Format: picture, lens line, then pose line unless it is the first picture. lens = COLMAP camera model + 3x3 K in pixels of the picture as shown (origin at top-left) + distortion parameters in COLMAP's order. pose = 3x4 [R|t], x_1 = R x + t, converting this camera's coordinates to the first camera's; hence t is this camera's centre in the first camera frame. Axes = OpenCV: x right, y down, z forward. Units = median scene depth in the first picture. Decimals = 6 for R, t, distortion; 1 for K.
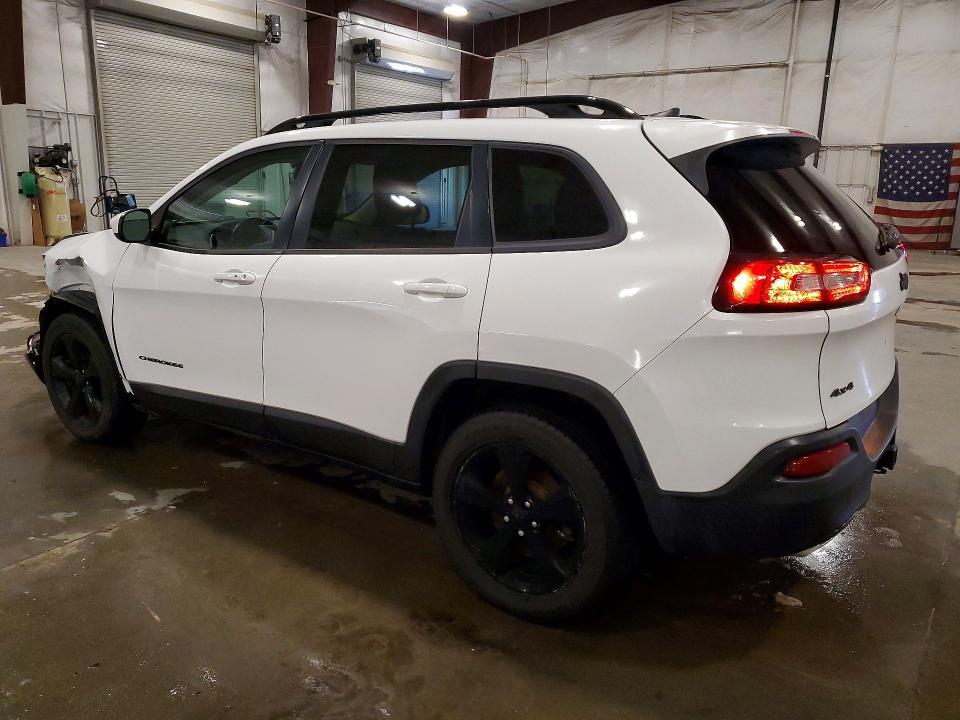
lens RADIAL K [[728.3, 0, 473.5], [0, 728.3, 363.2], [0, 0, 1]] dist [0.031023, -0.000402]
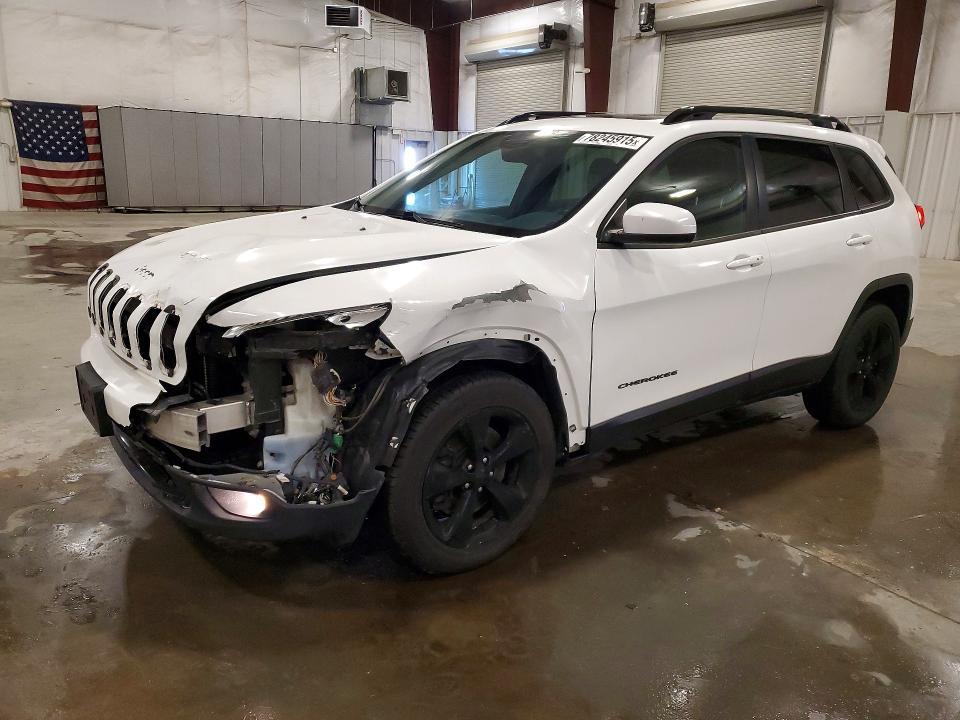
lens RADIAL K [[728.3, 0, 473.5], [0, 728.3, 363.2], [0, 0, 1]] dist [0.031023, -0.000402]
pose [[0.318877, -0.257148, 0.912246, -0.218020], [0.204265, 0.958519, 0.198791, -0.040096], [-0.925523, 0.122950, 0.358176, 0.150101]]
